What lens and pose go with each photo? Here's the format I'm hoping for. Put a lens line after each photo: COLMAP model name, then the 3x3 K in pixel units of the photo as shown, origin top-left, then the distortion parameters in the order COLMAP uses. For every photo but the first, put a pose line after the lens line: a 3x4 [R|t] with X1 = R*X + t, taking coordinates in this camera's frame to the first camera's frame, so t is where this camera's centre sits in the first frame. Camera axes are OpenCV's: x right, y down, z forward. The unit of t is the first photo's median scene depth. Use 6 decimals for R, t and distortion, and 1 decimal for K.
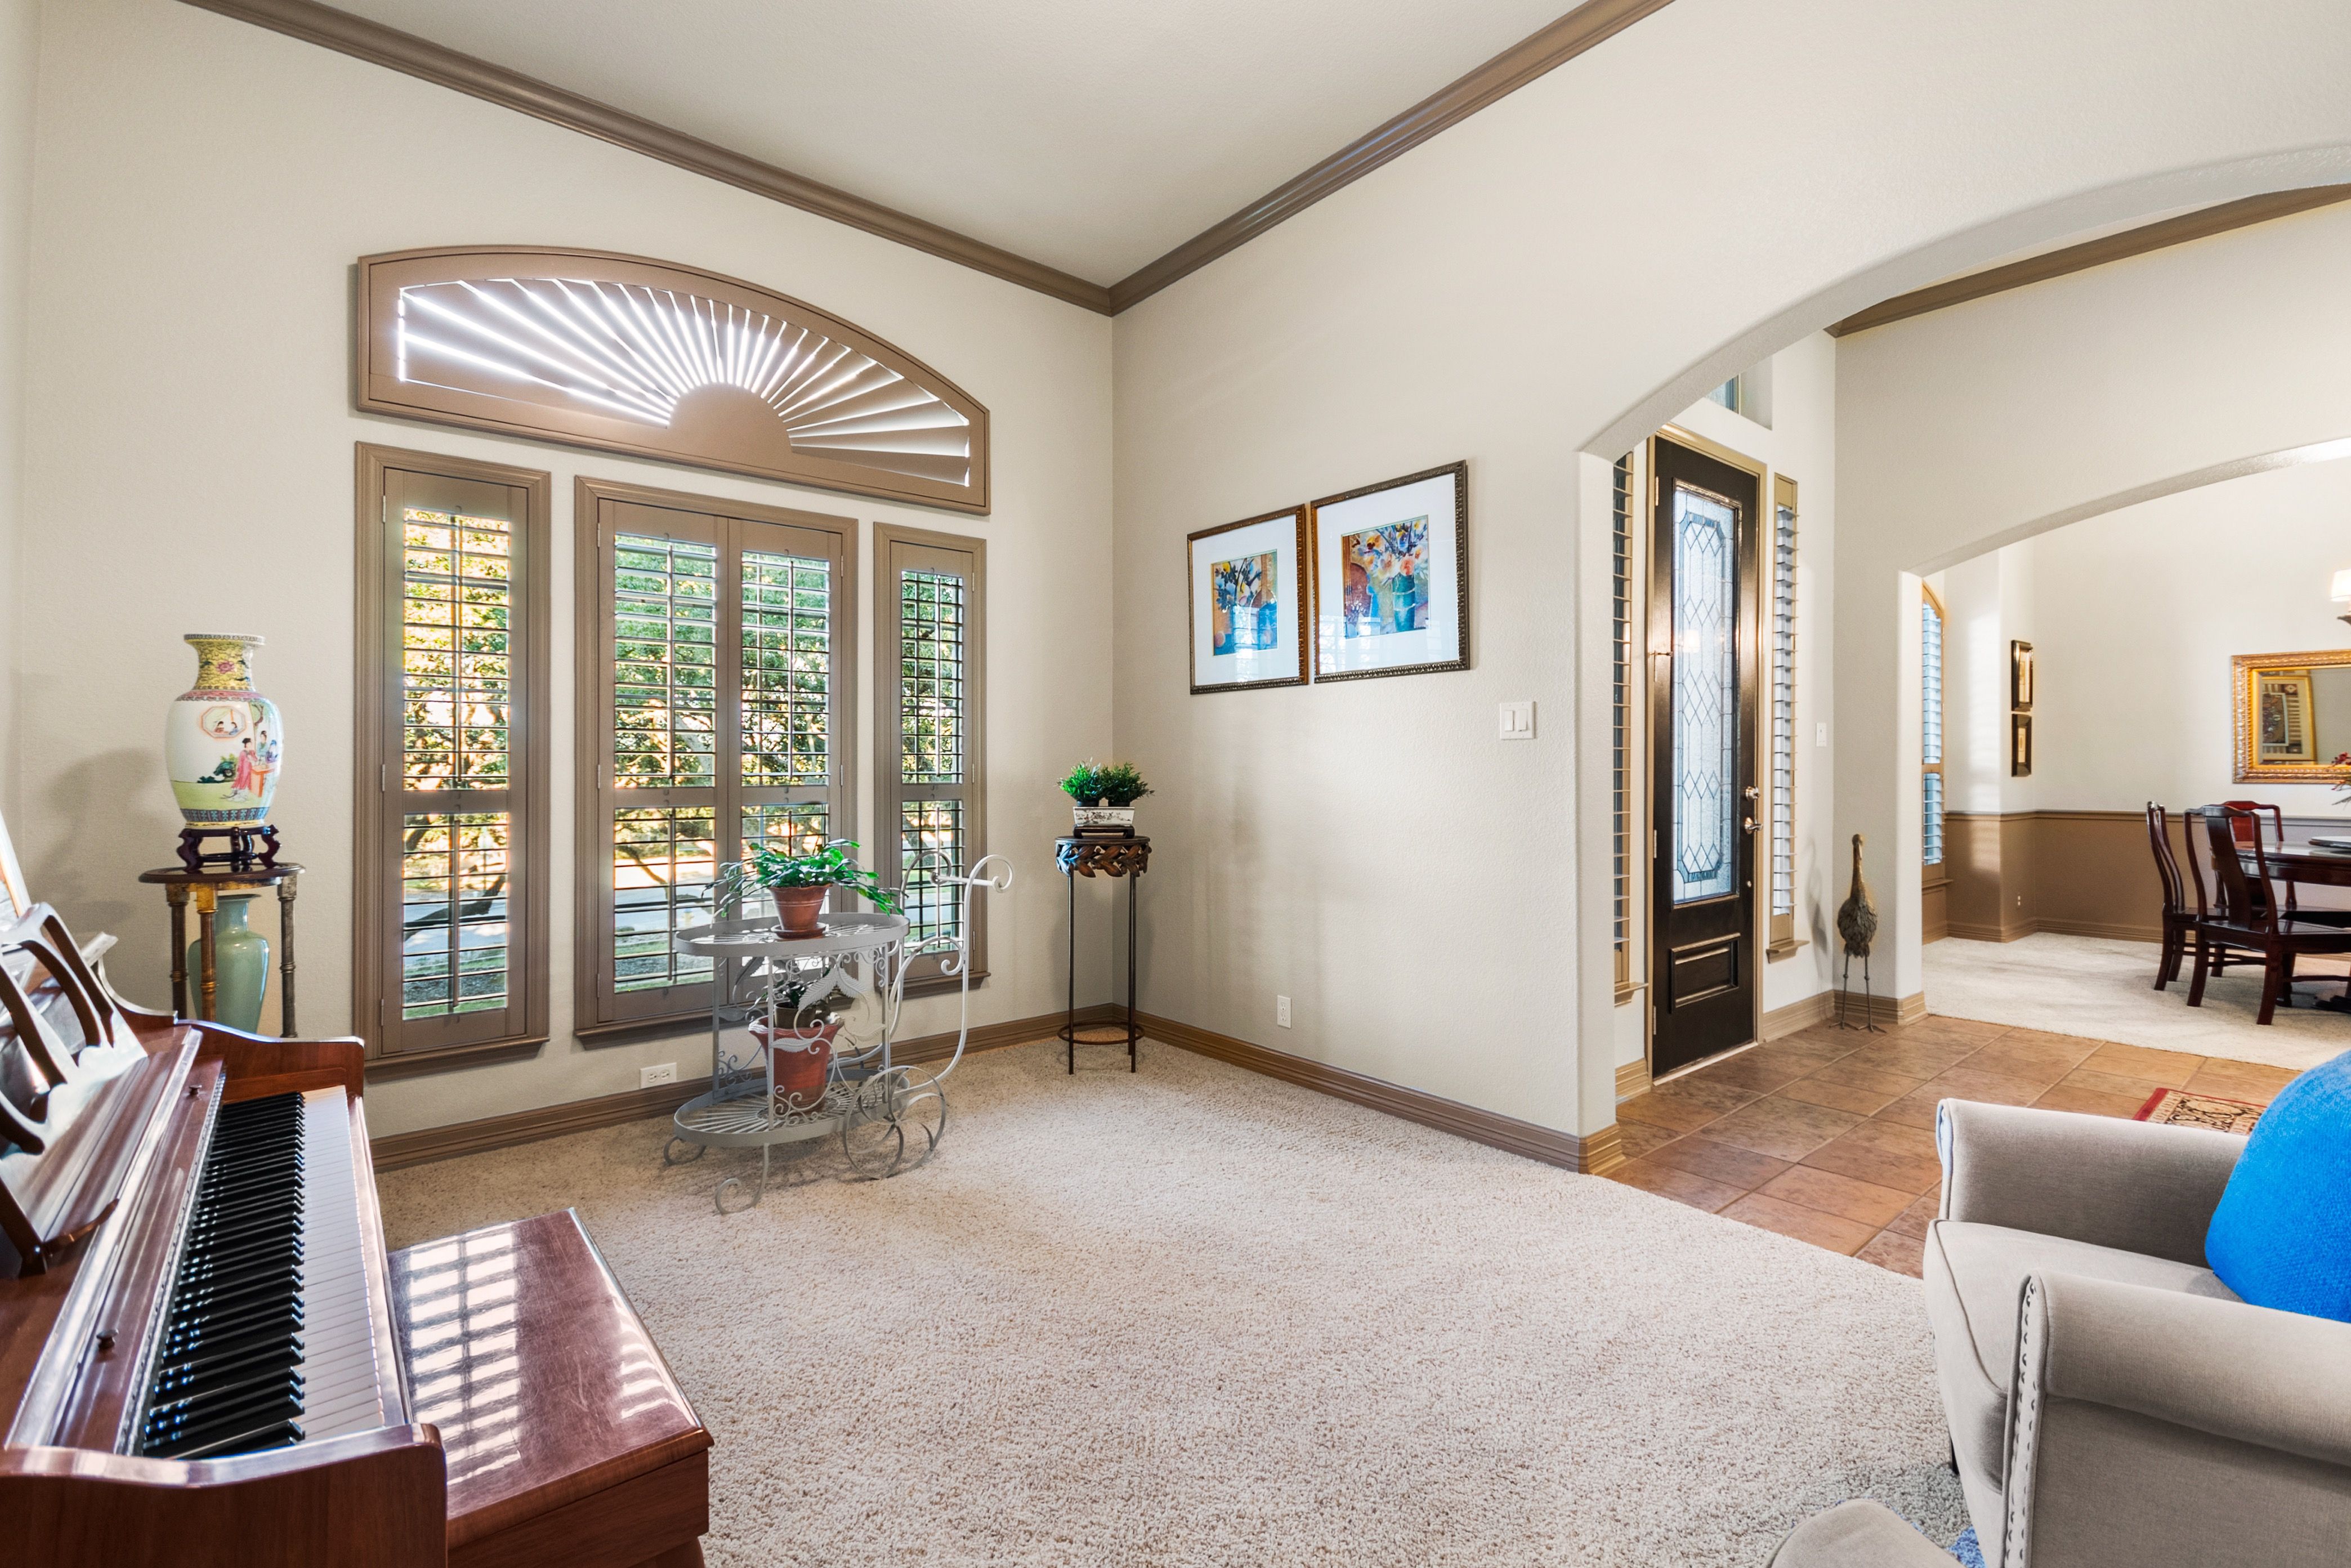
lens RADIAL K [[1042.8, 0, 1192.8], [0, 1042.8, 766.8], [0, 0, 1]] dist [0.016329, -0.014694]
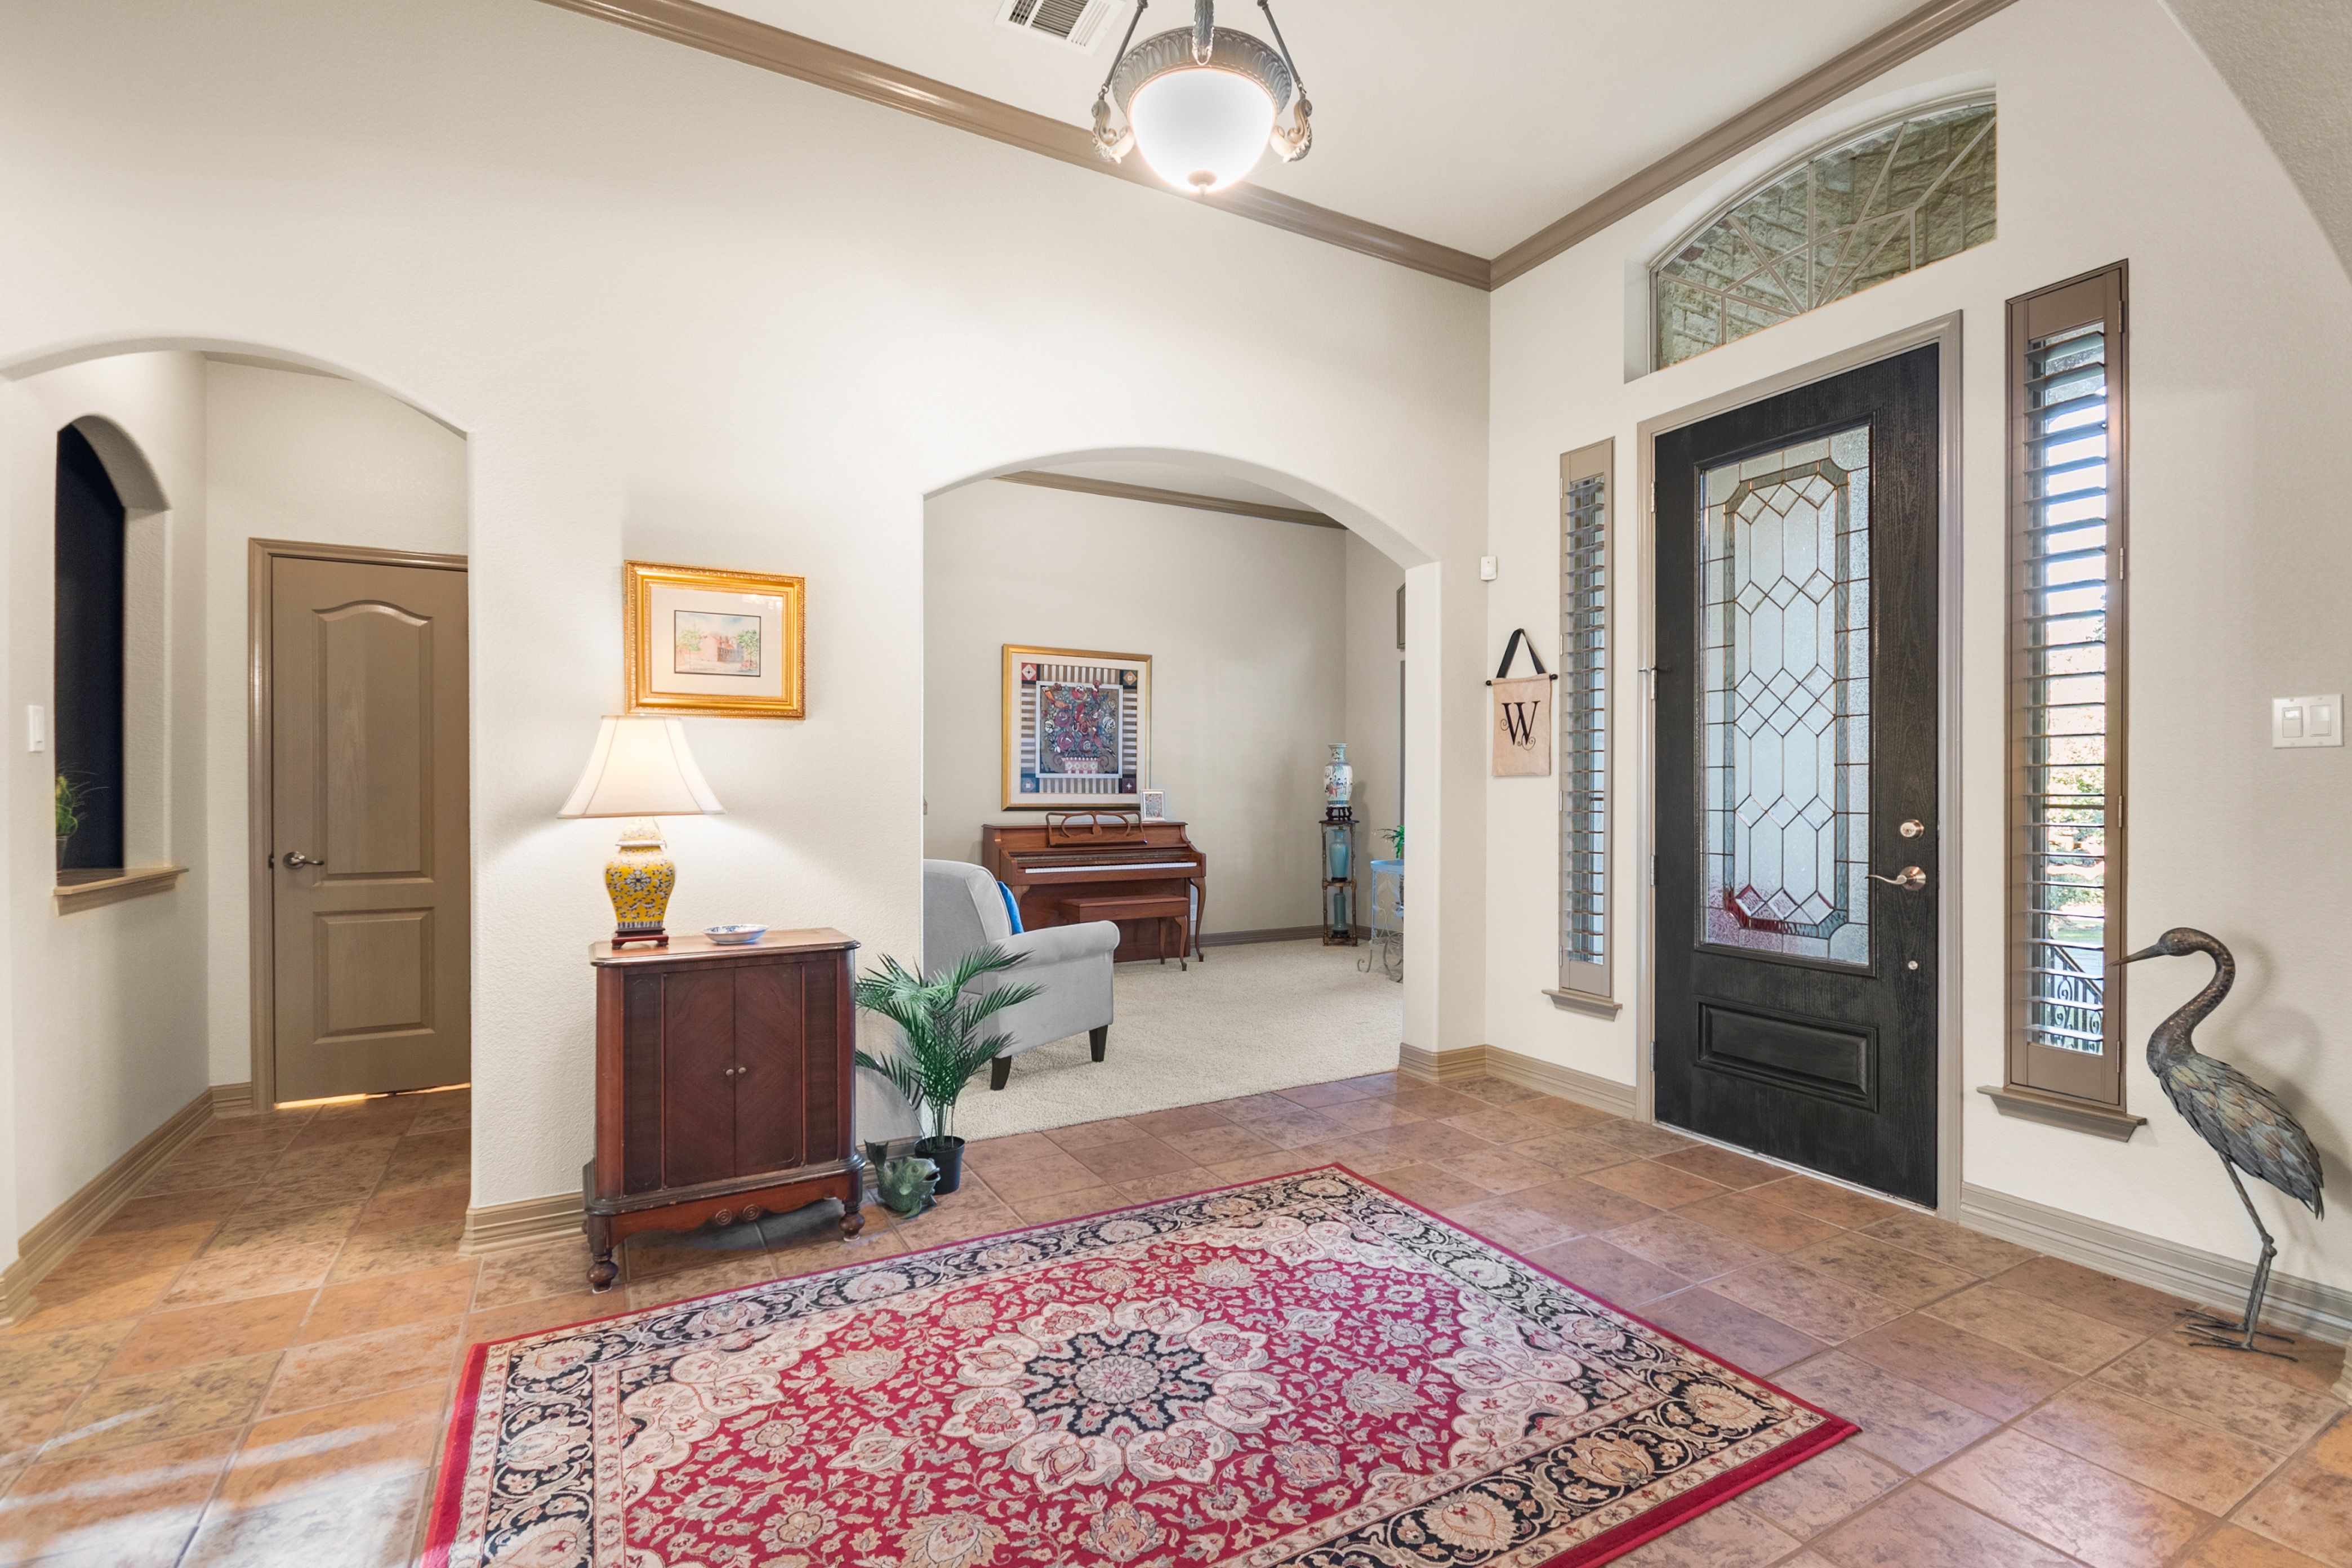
lens RADIAL K [[1066.4, 0, 1172.8], [0, 1066.4, 793.5], [0, 0, 1]] dist [-0.002092, -0.000507]
pose [[-0.201212, 0.004086, -0.979539, 0.849152], [-0.001087, 0.999990, 0.004395, -0.000307], [0.979547, 0.001949, -0.201205, 0.441585]]
